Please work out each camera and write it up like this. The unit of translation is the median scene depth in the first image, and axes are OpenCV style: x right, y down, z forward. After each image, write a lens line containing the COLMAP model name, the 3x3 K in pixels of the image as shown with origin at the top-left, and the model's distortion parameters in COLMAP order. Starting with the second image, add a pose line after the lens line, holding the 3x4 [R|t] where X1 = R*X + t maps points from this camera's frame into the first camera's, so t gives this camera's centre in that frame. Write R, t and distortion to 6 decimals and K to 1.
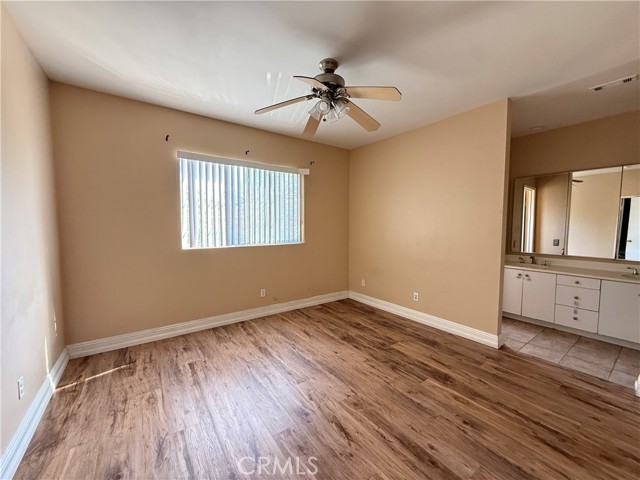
lens RADIAL K [[254.6, 0, 320.0], [0, 254.6, 239.6], [0, 0, 1]] dist [-0.001086, -0.000316]
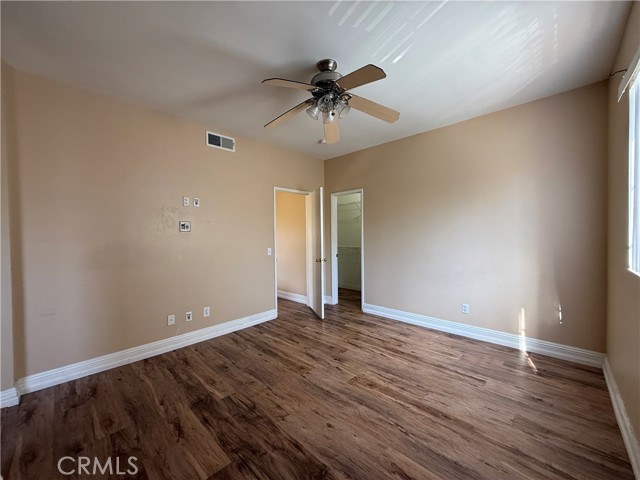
lens RADIAL K [[254.6, 0, 320.0], [0, 254.6, 238.9], [0, 0, 1]] dist [-0.001086, -0.000316]
pose [[-0.982721, 0.013926, -0.184571, 0.238866], [0.000707, 0.997441, 0.071494, -0.085737], [0.185094, 0.070128, -0.980215, 1.912039]]
